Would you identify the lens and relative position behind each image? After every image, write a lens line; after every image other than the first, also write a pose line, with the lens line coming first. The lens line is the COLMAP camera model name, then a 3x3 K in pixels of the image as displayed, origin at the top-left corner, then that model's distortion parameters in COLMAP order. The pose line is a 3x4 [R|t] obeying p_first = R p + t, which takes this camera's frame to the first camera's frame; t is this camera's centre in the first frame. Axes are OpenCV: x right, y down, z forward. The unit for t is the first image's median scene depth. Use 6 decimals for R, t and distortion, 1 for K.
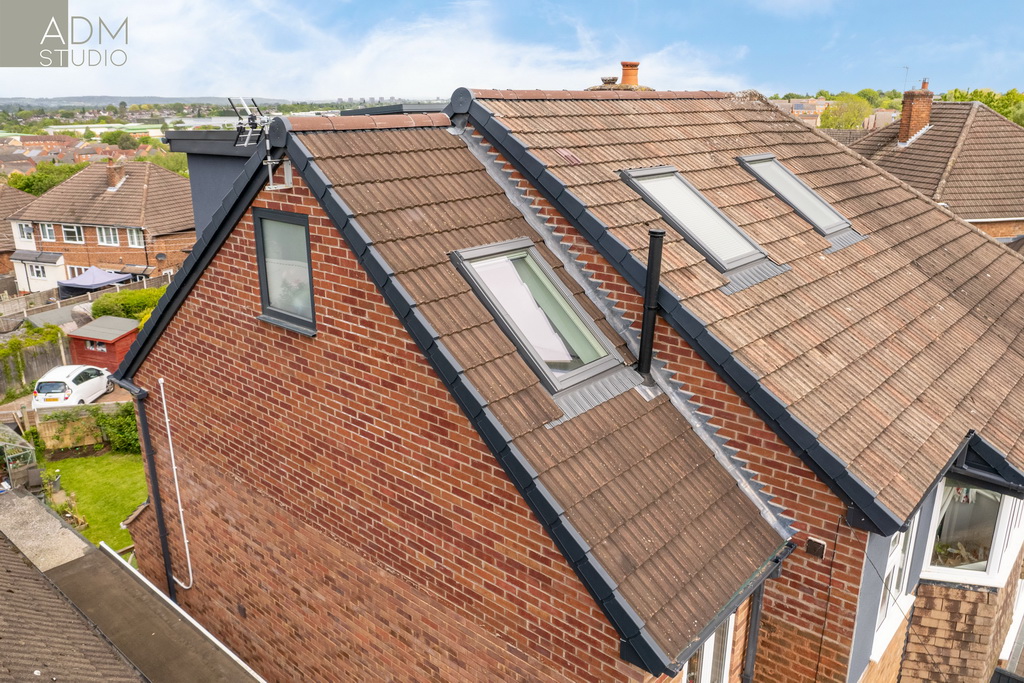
lens RADIAL K [[779.2, 0, 547.3], [0, 779.2, 329.4], [0, 0, 1]] dist [-0.076534, 0.068316]
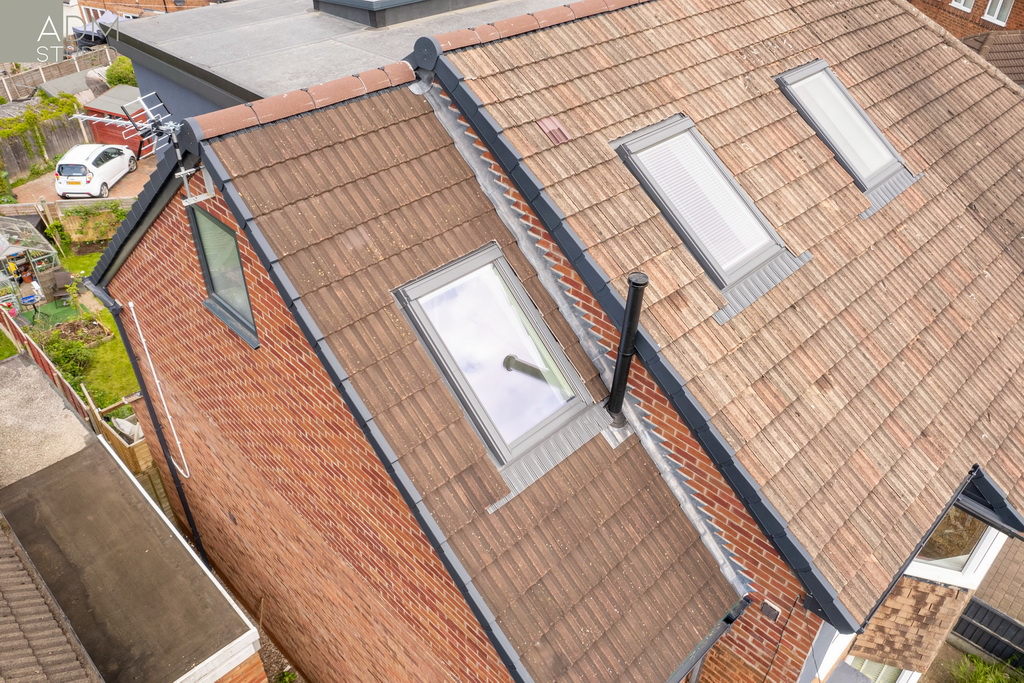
lens RADIAL K [[779.2, 0, 547.3], [0, 779.2, 329.4], [0, 0, 1]] dist [-0.076534, 0.068316]
pose [[0.996357, 0.070437, -0.048078, 0.078921], [-0.050213, 0.940213, 0.336865, -0.320091], [0.068932, -0.333223, 0.940325, 0.163018]]
